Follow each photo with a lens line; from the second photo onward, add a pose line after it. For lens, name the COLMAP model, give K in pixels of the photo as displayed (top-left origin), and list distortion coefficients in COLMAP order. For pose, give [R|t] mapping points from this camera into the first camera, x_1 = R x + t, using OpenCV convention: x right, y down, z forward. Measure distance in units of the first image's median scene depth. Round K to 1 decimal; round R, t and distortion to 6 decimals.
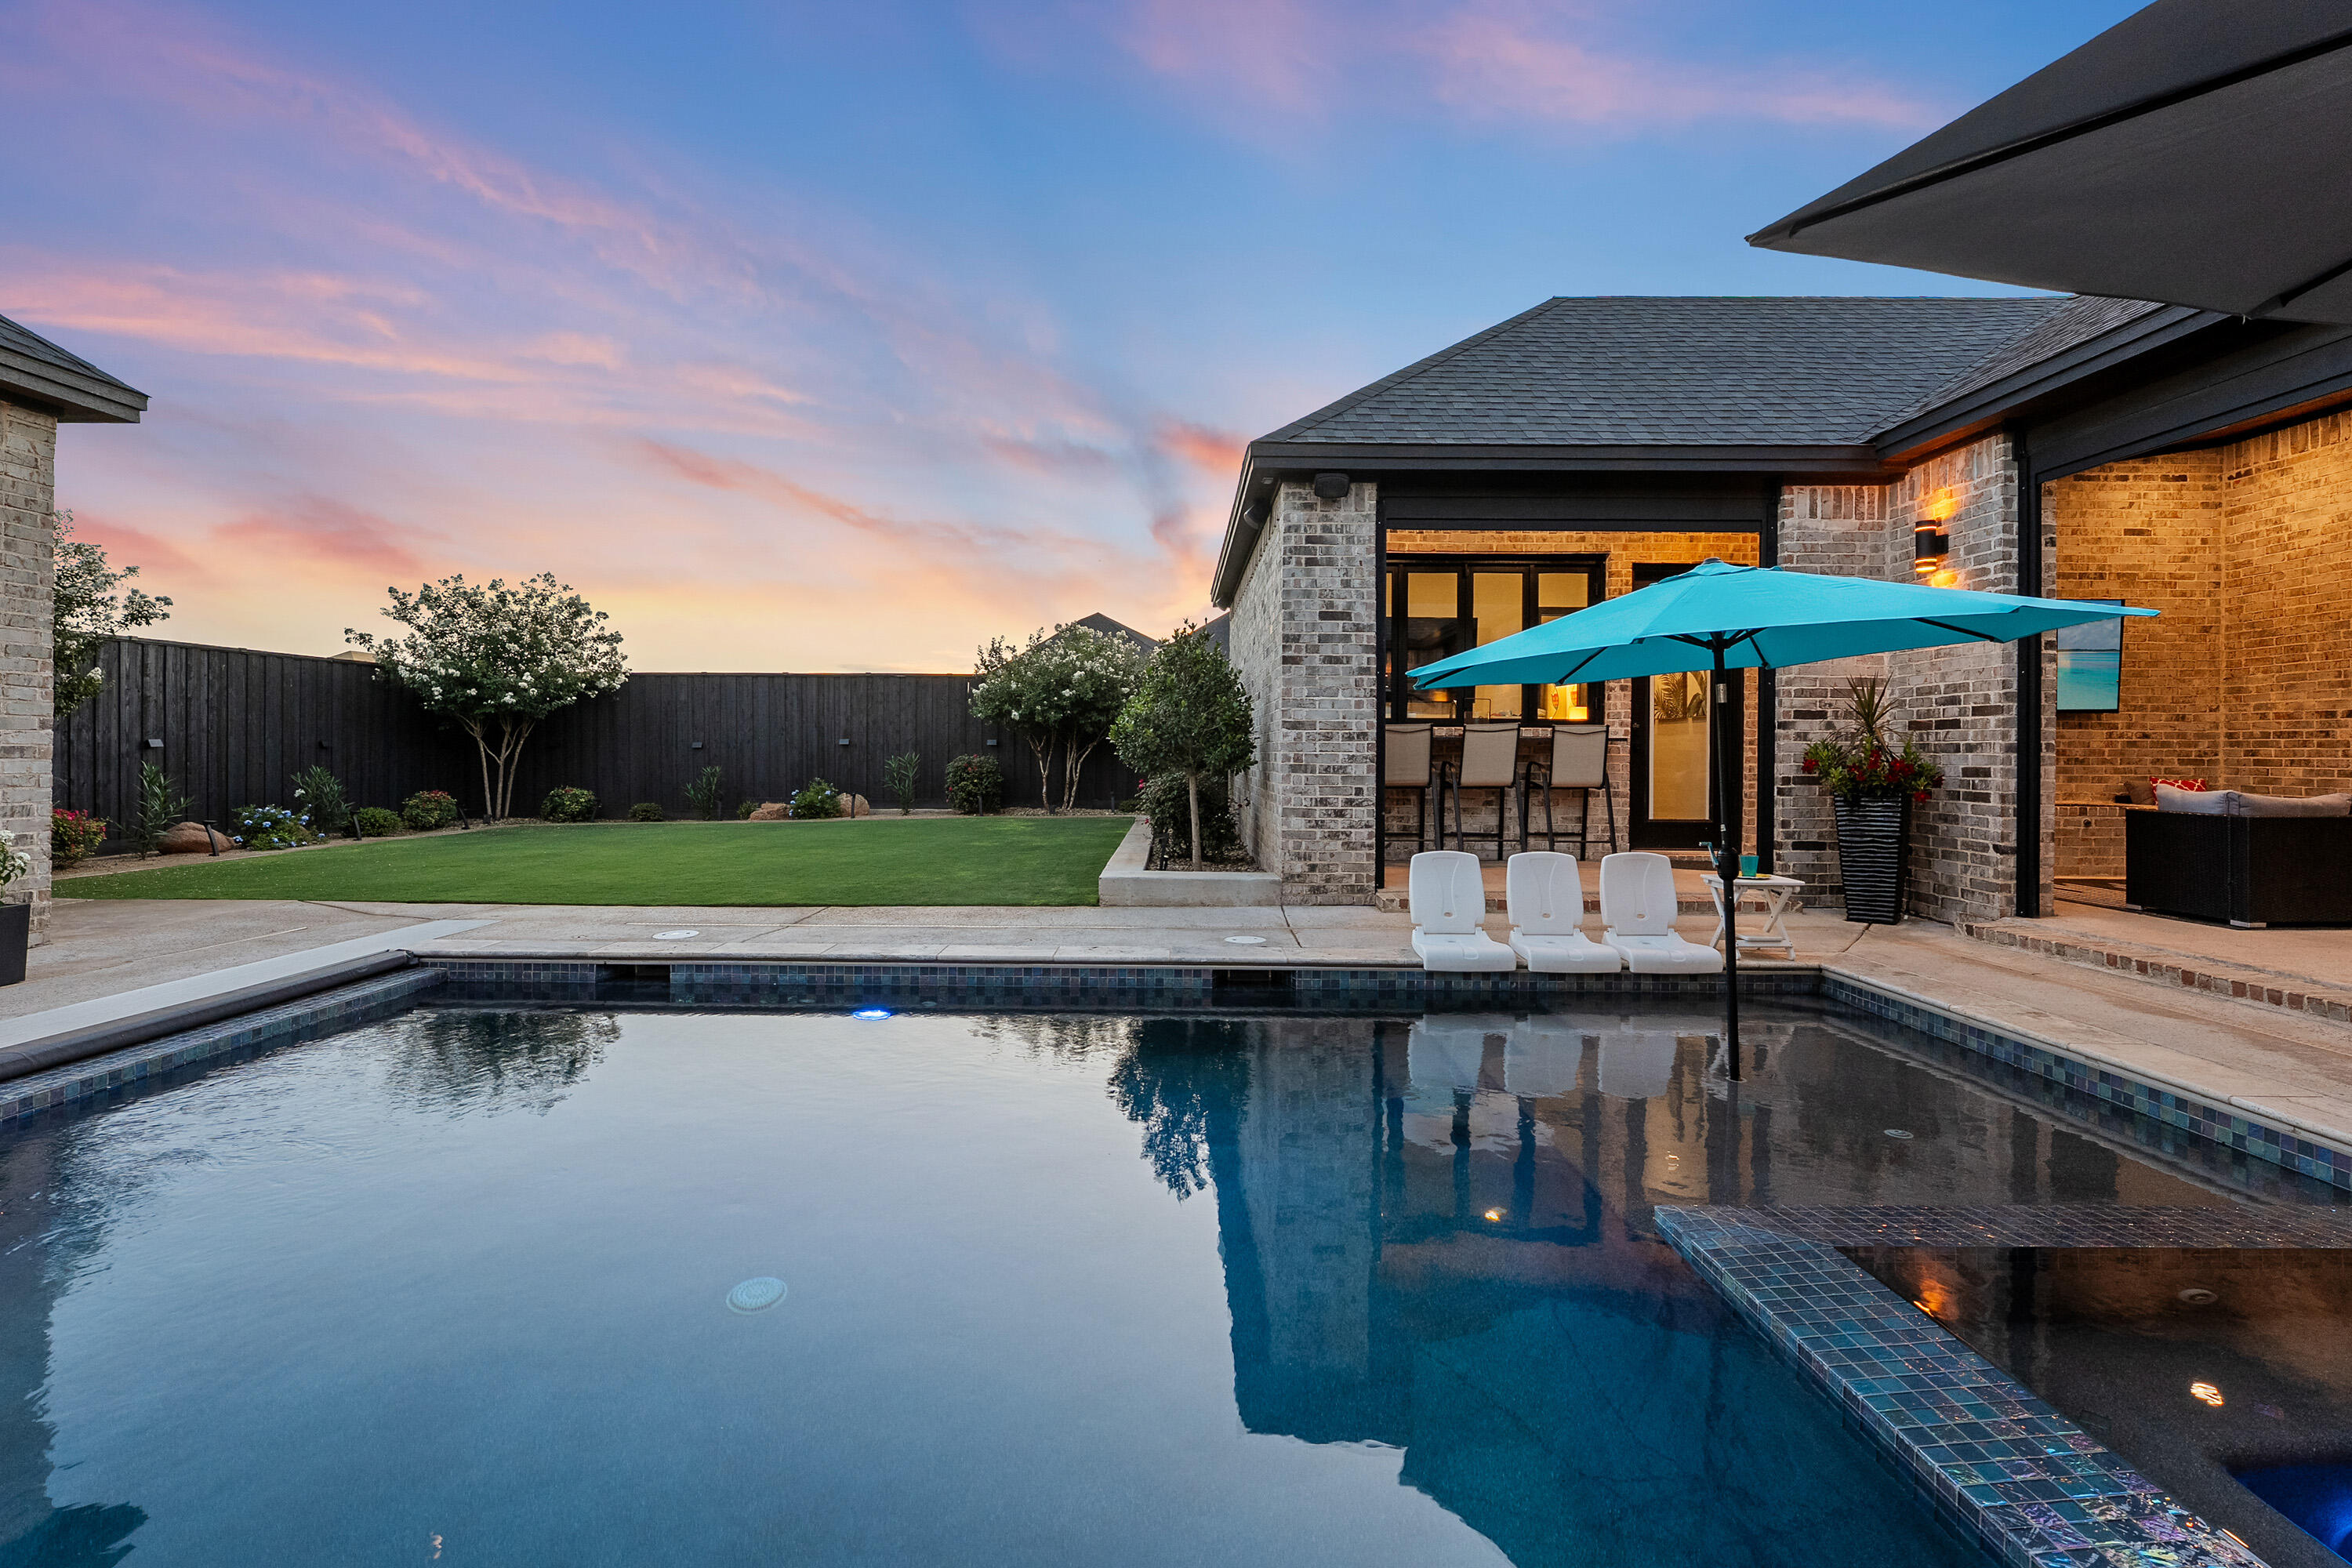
lens RADIAL K [[1069.7, 0, 1167.4], [0, 1069.7, 761.6], [0, 0, 1]] dist [0.001258, 0.000776]
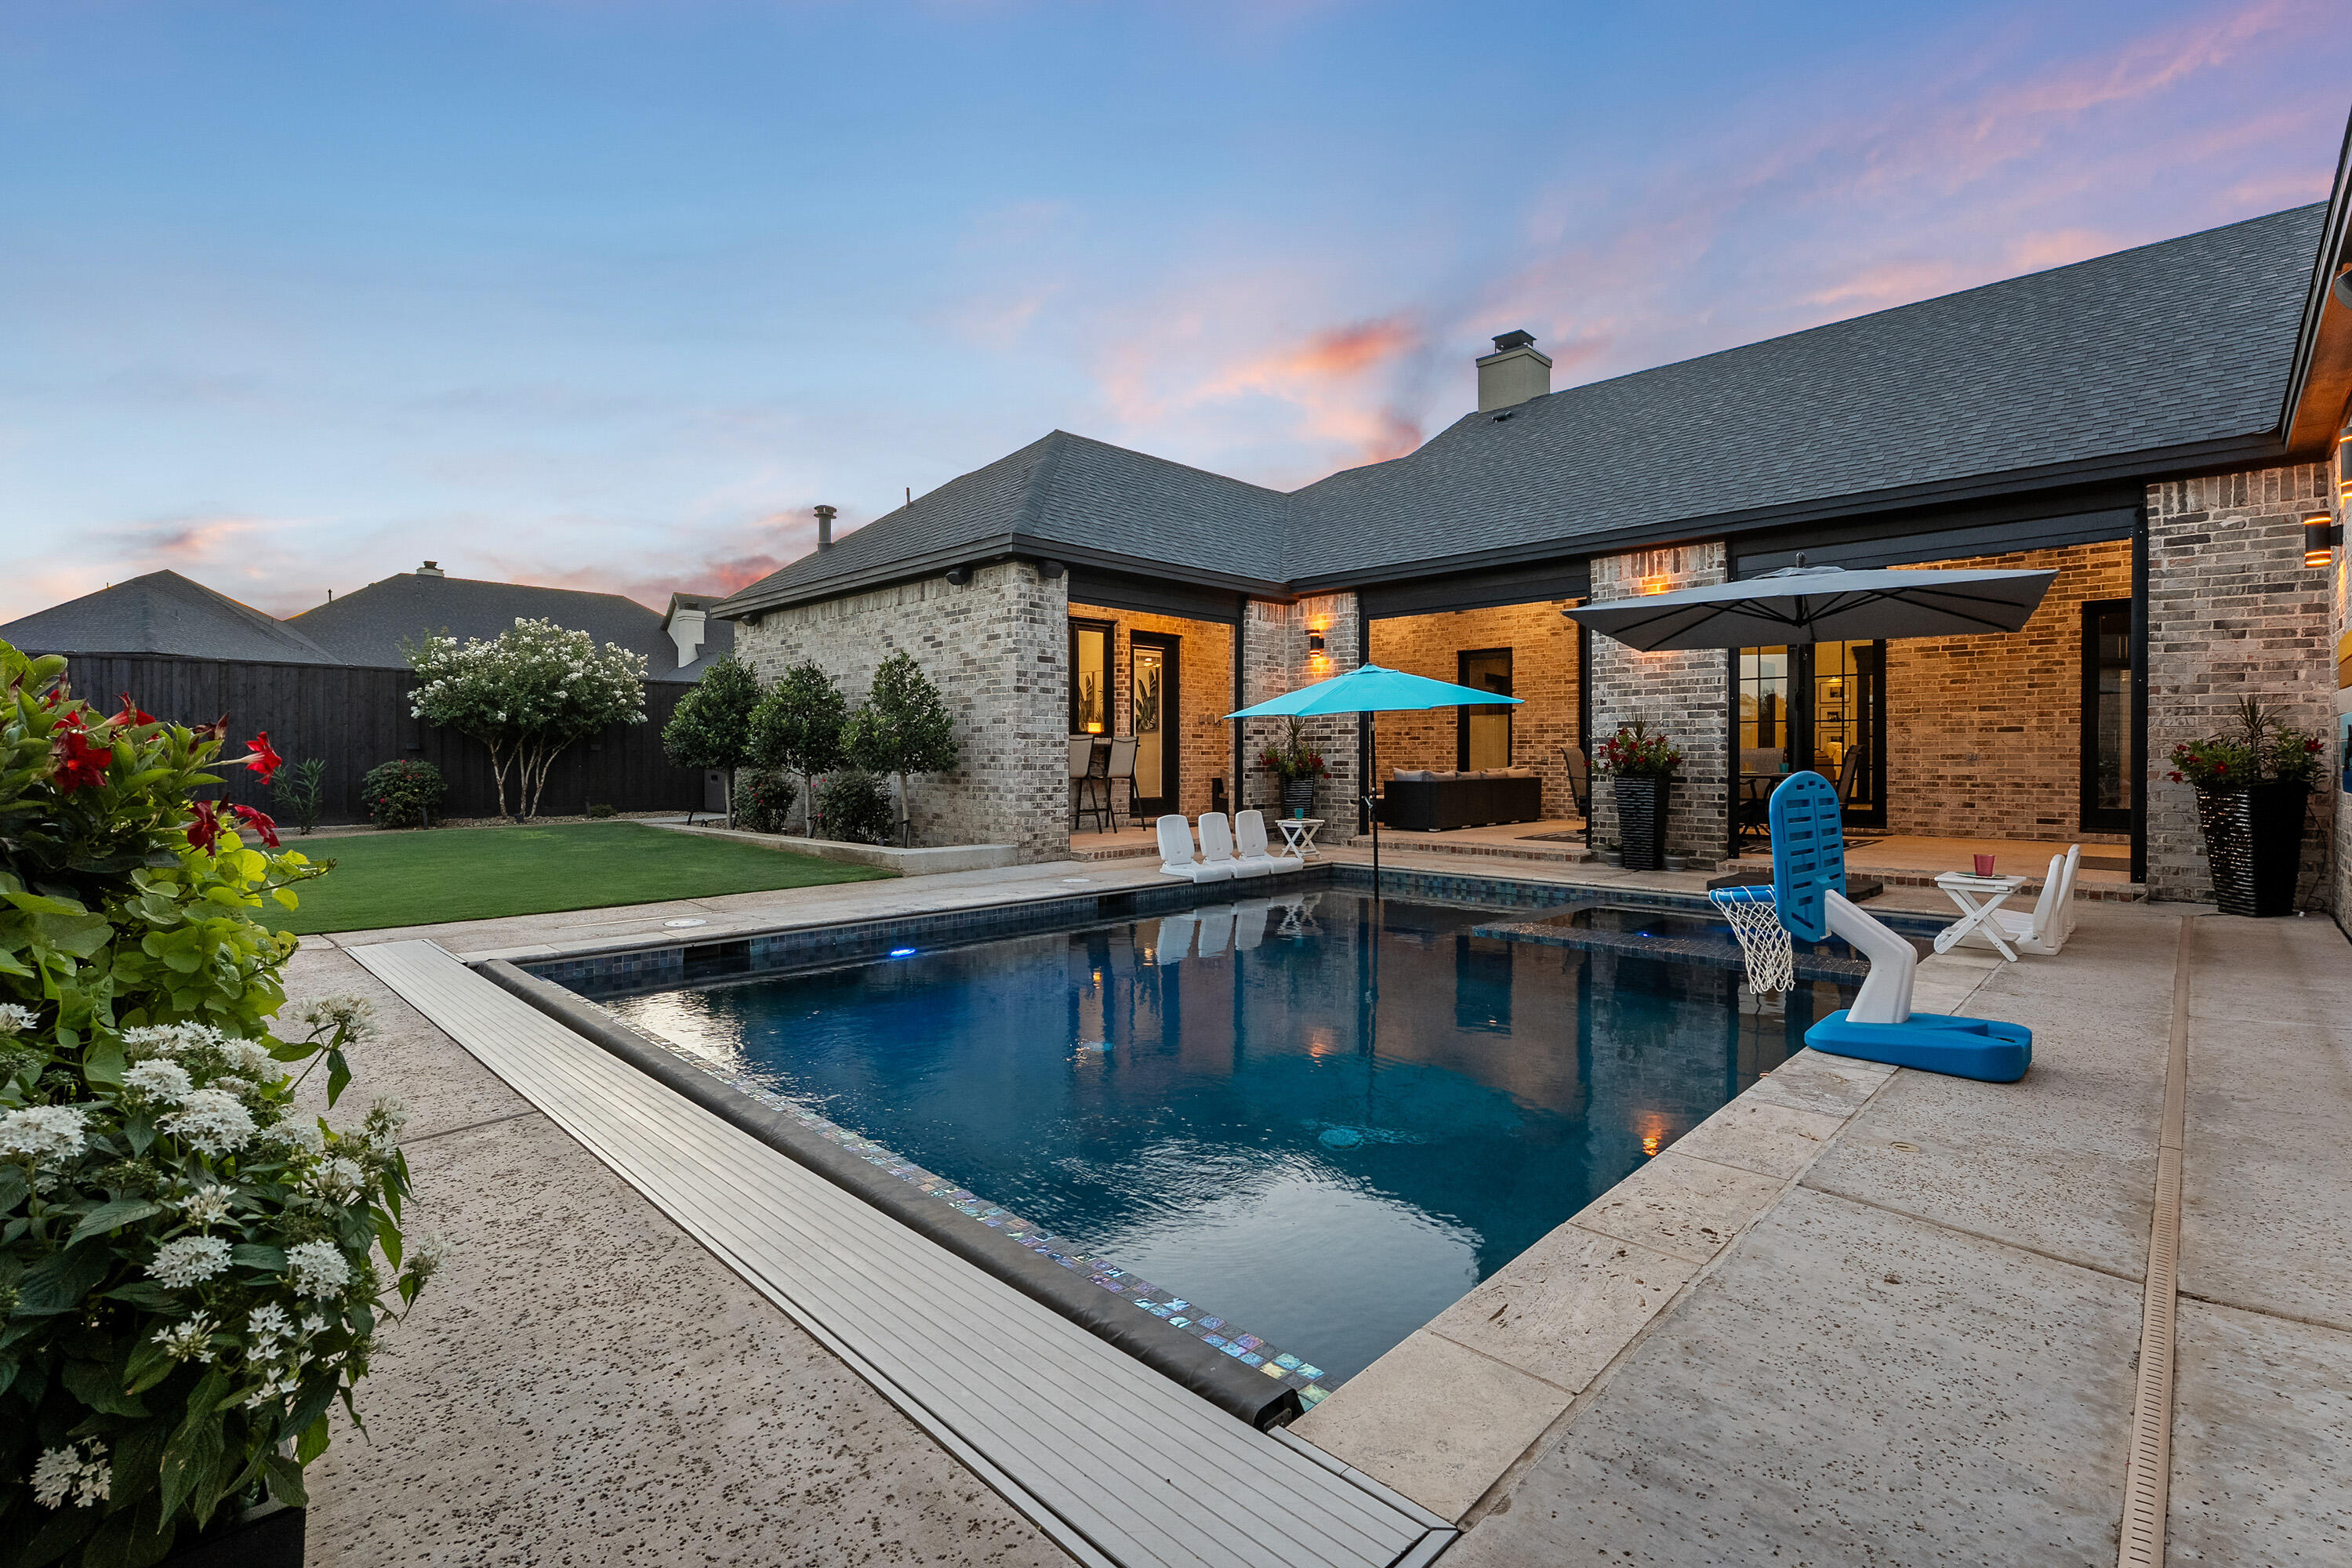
lens RADIAL K [[1052.6, 0, 1175.9], [0, 1052.6, 776.2], [0, 0, 1]] dist [0.002443, 0.000499]
pose [[0.696351, -0.020387, 0.717412, -0.592997], [0.011137, 0.999783, 0.017602, -0.002676], [-0.717615, -0.004268, 0.696427, -0.085027]]
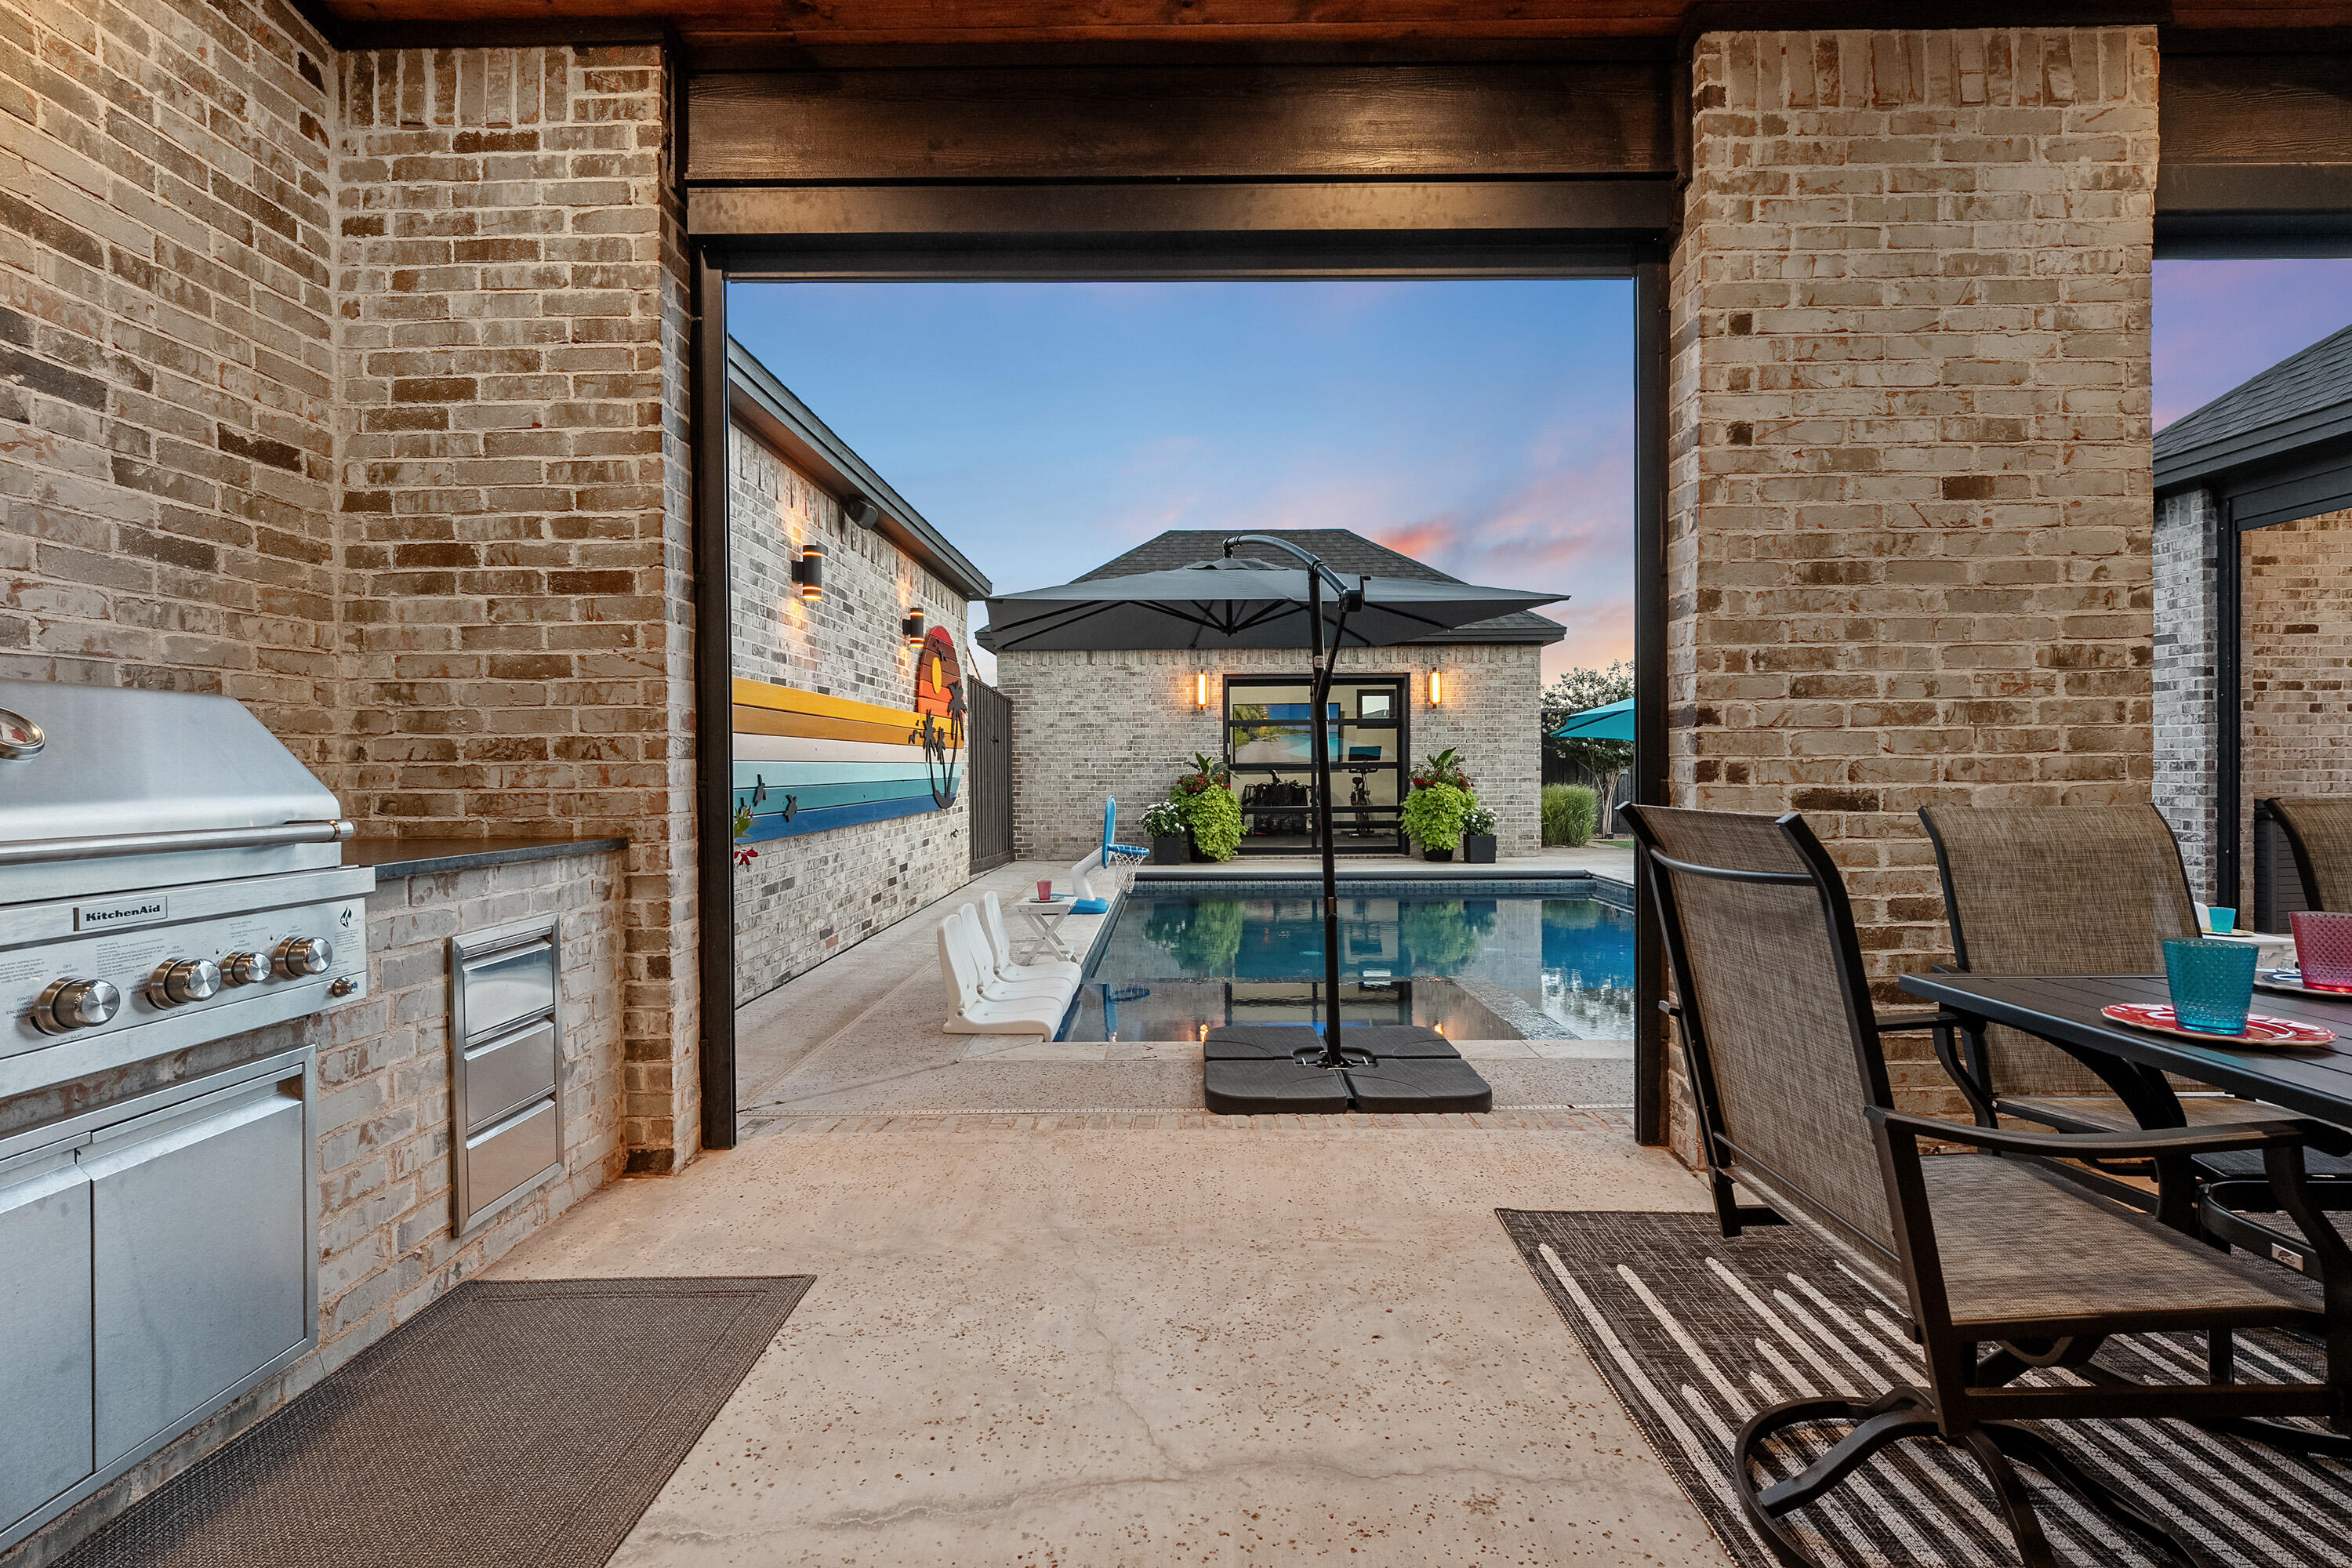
lens RADIAL K [[1052.6, 0, 1175.9], [0, 1052.6, 776.2], [0, 0, 1]] dist [0.002443, 0.000499]
pose [[-0.009821, 0.003594, -0.999945, 0.892526], [-0.002572, 0.999990, 0.003619, -0.012855], [0.999948, 0.002608, -0.009812, 0.104733]]
